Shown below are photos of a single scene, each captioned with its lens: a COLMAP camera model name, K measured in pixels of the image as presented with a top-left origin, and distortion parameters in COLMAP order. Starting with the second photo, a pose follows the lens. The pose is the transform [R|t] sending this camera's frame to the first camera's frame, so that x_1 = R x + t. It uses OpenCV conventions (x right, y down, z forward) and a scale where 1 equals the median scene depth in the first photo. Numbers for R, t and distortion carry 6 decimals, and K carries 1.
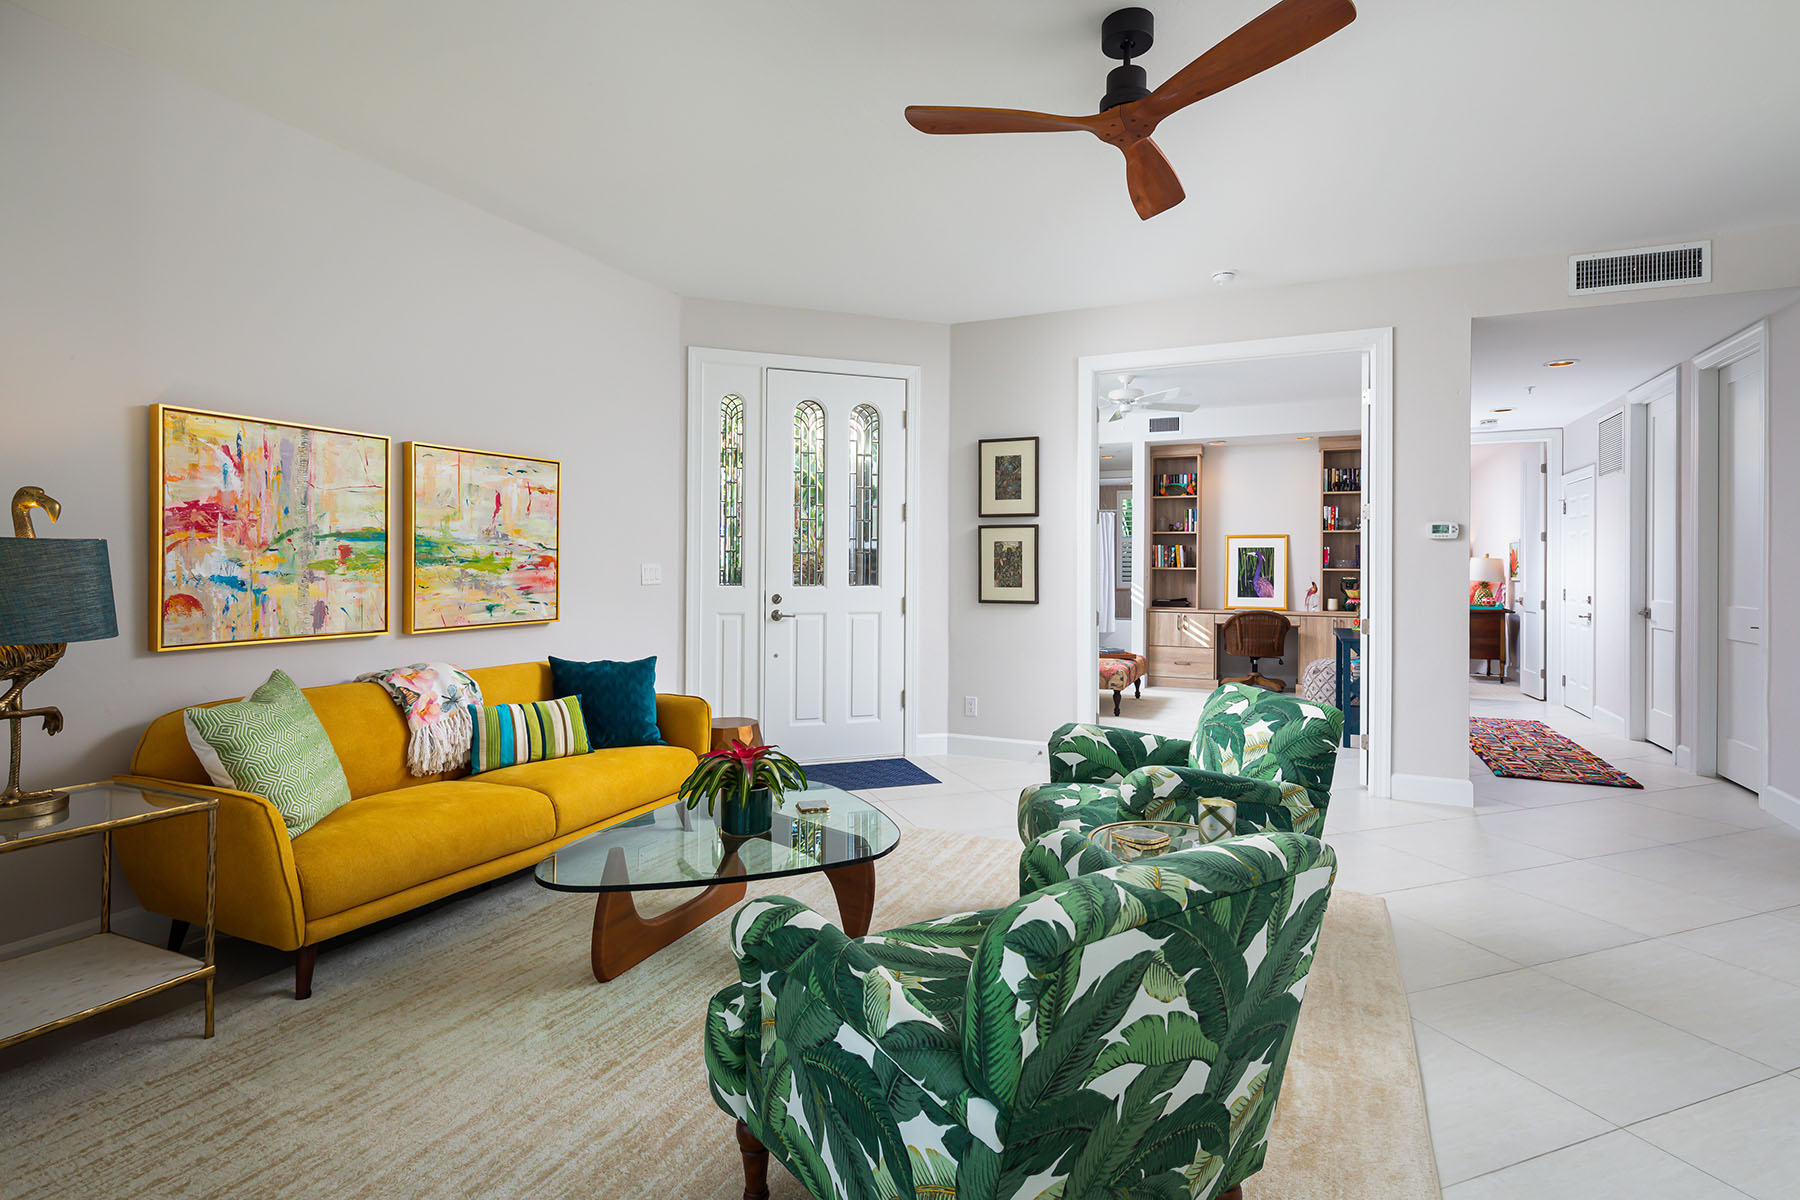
lens RADIAL K [[874.1, 0, 893.8], [0, 874.1, 565.3], [0, 0, 1]] dist [0.001943, 0.000101]
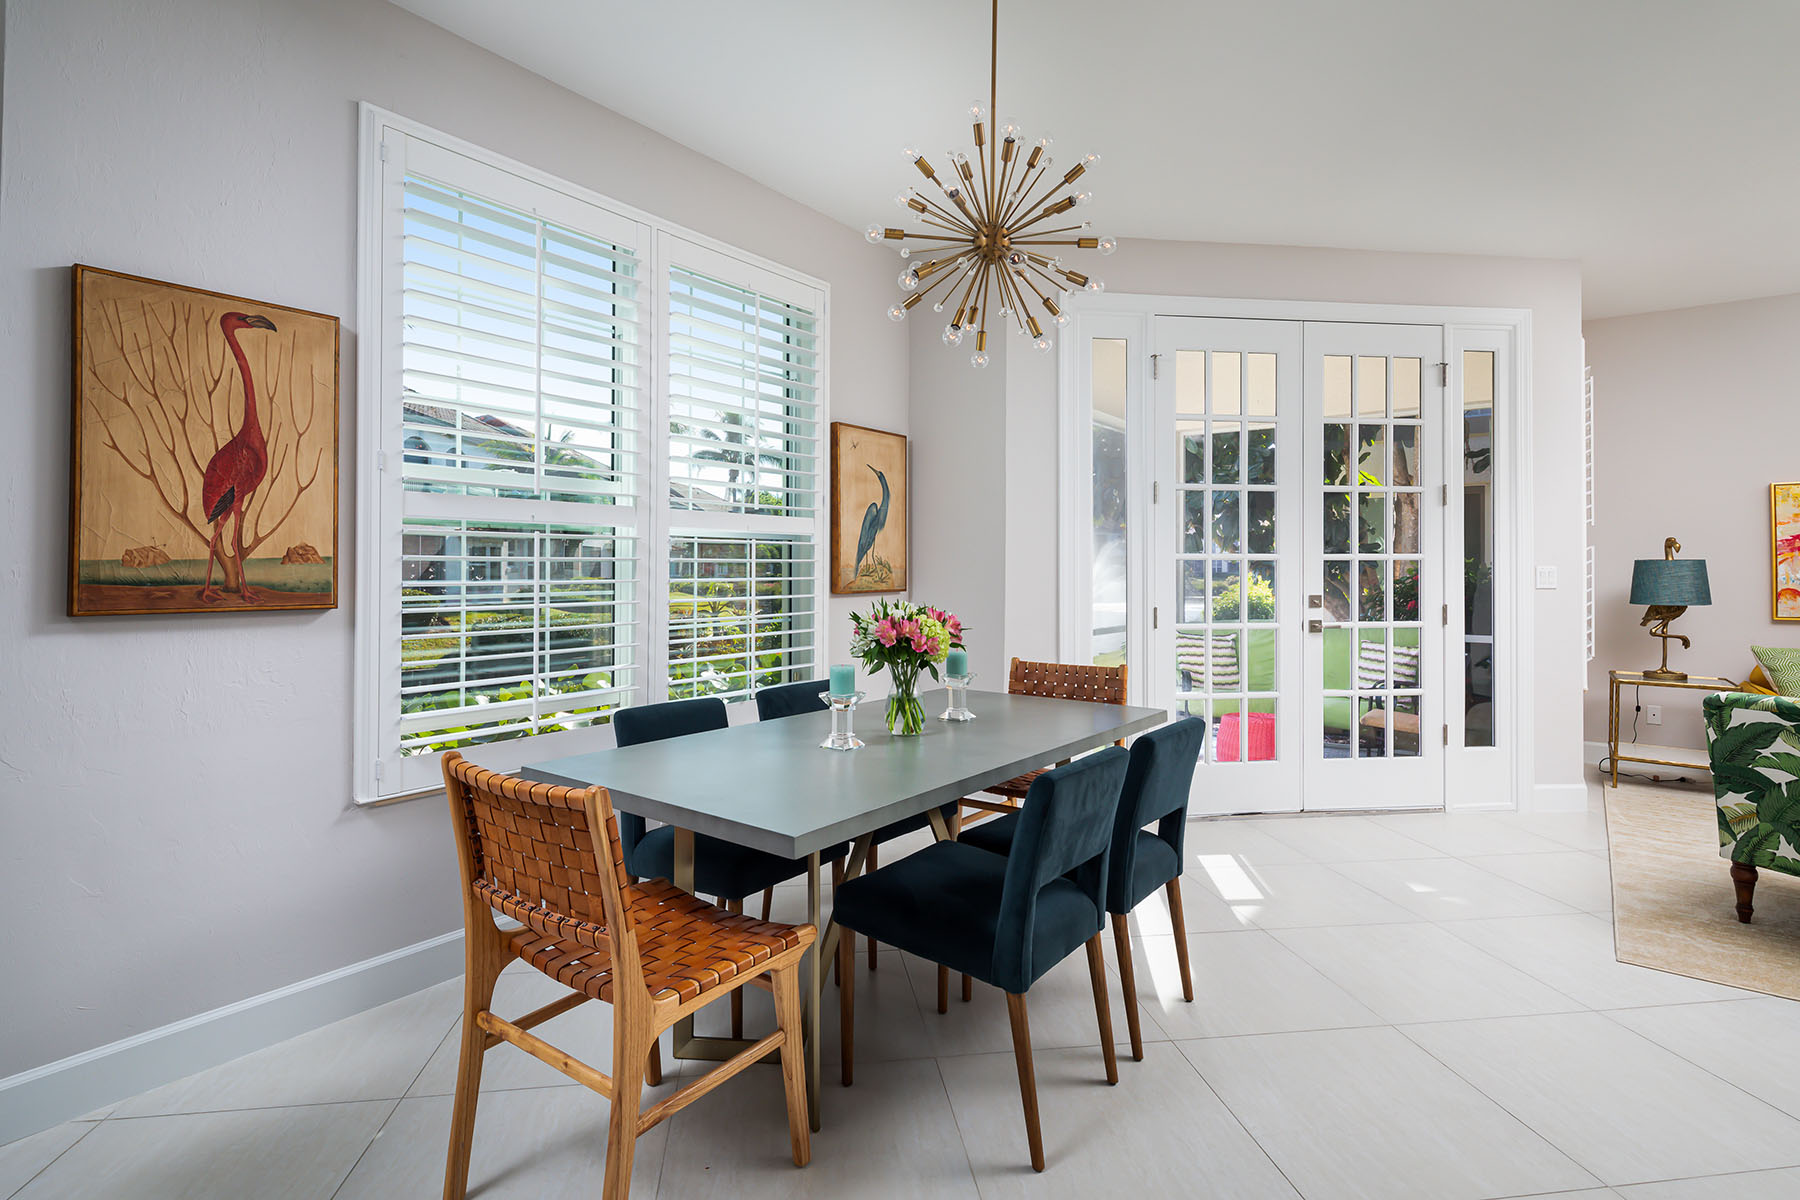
lens RADIAL K [[874.1, 0, 893.8], [0, 874.1, 565.3], [0, 0, 1]] dist [0.001943, 0.000101]
pose [[-0.221071, -0.008807, -0.975218, 1.670538], [-0.000355, 0.999960, -0.008950, 0.004244], [0.975258, -0.001633, -0.221065, -0.468050]]
